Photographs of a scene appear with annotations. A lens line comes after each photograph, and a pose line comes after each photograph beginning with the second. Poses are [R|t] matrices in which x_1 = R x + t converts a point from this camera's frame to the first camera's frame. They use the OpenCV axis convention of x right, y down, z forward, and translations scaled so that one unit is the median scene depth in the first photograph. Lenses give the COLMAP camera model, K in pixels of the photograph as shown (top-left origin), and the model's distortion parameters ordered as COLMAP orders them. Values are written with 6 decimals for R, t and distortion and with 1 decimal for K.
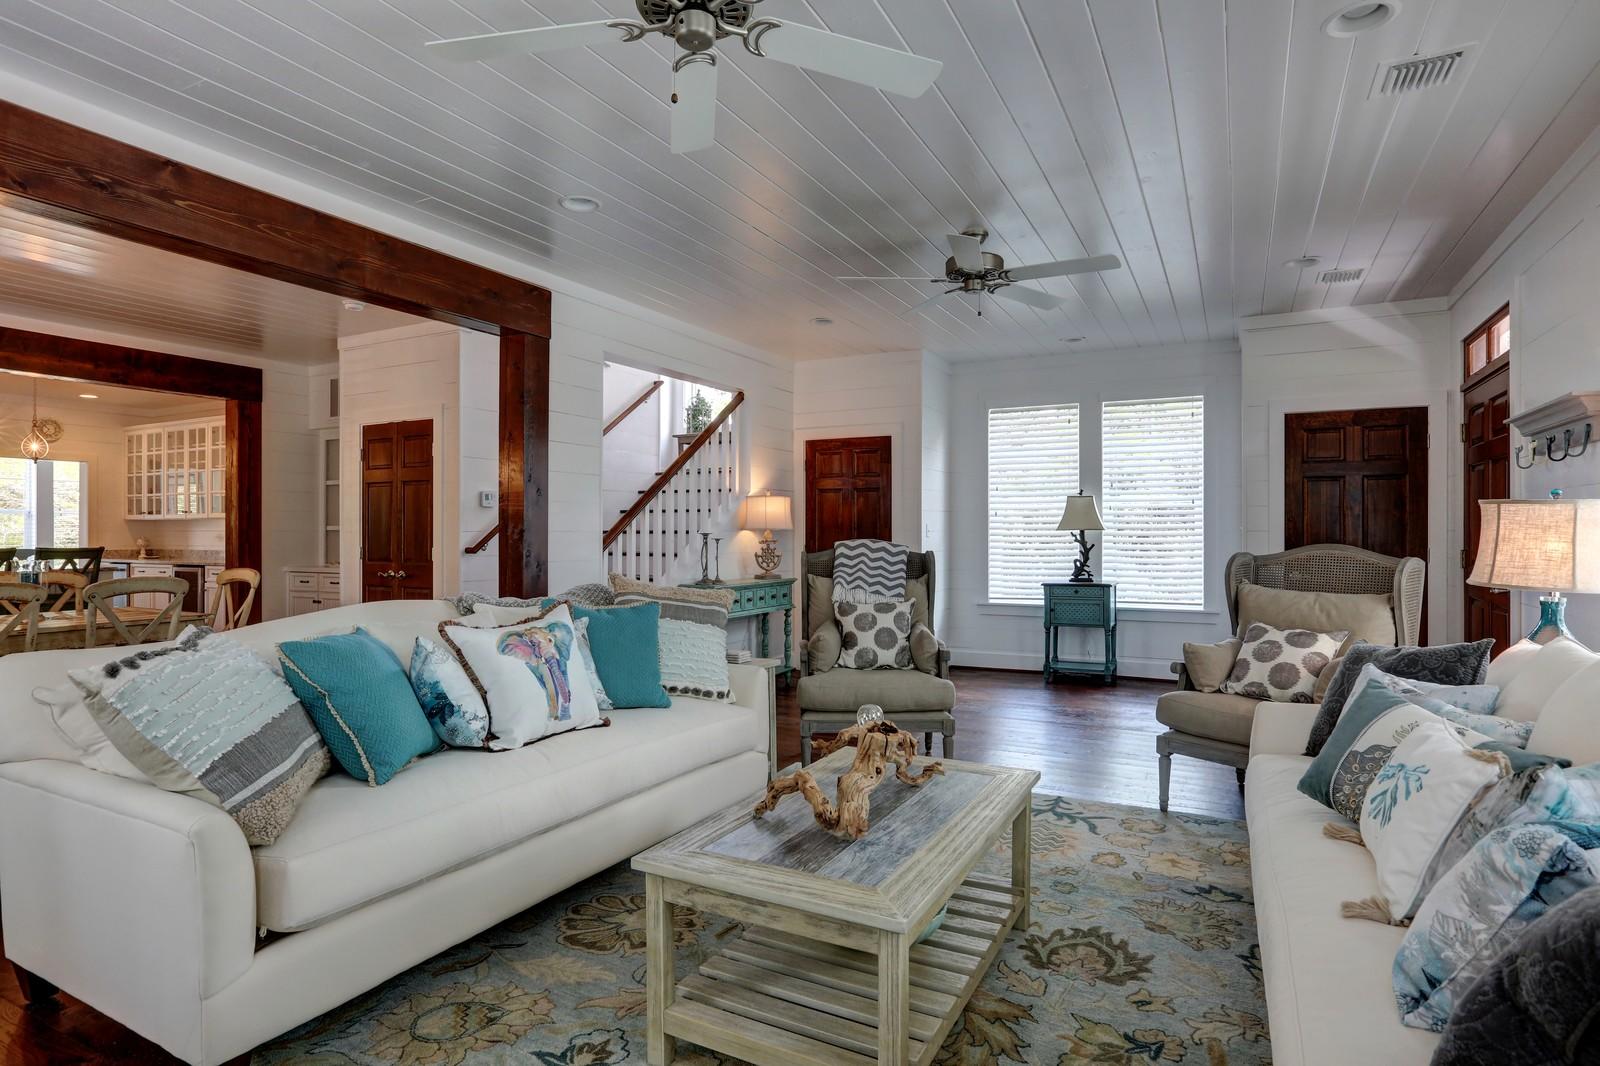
lens RADIAL K [[847.6, 0, 786.7], [0, 847.6, 532.7], [0, 0, 1]] dist [-0.027155, 0.010148]
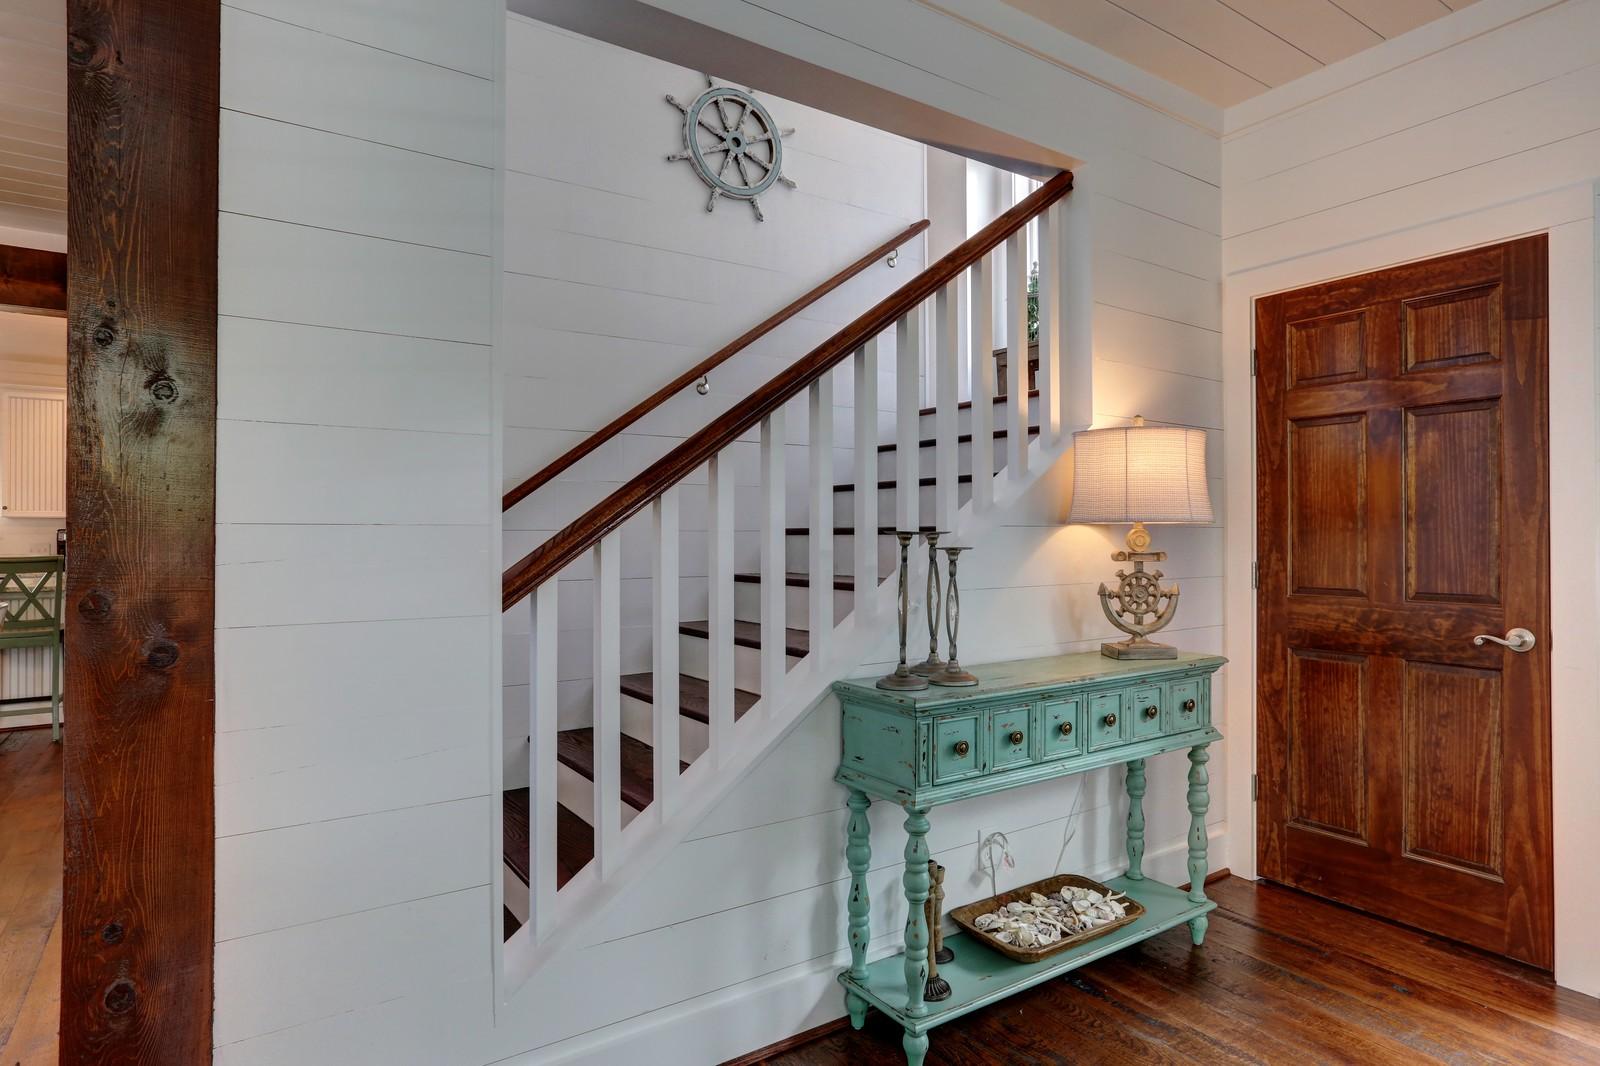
lens RADIAL K [[876.6, 0, 792.1], [0, 876.6, 536.5], [0, 0, 1]] dist [-0.016670, 0.002460]
pose [[0.888540, -0.000784, -0.458798, 0.018292], [0.000079, 0.999999, -0.001555, 0.003014], [0.458799, 0.001346, 0.888539, 0.595928]]
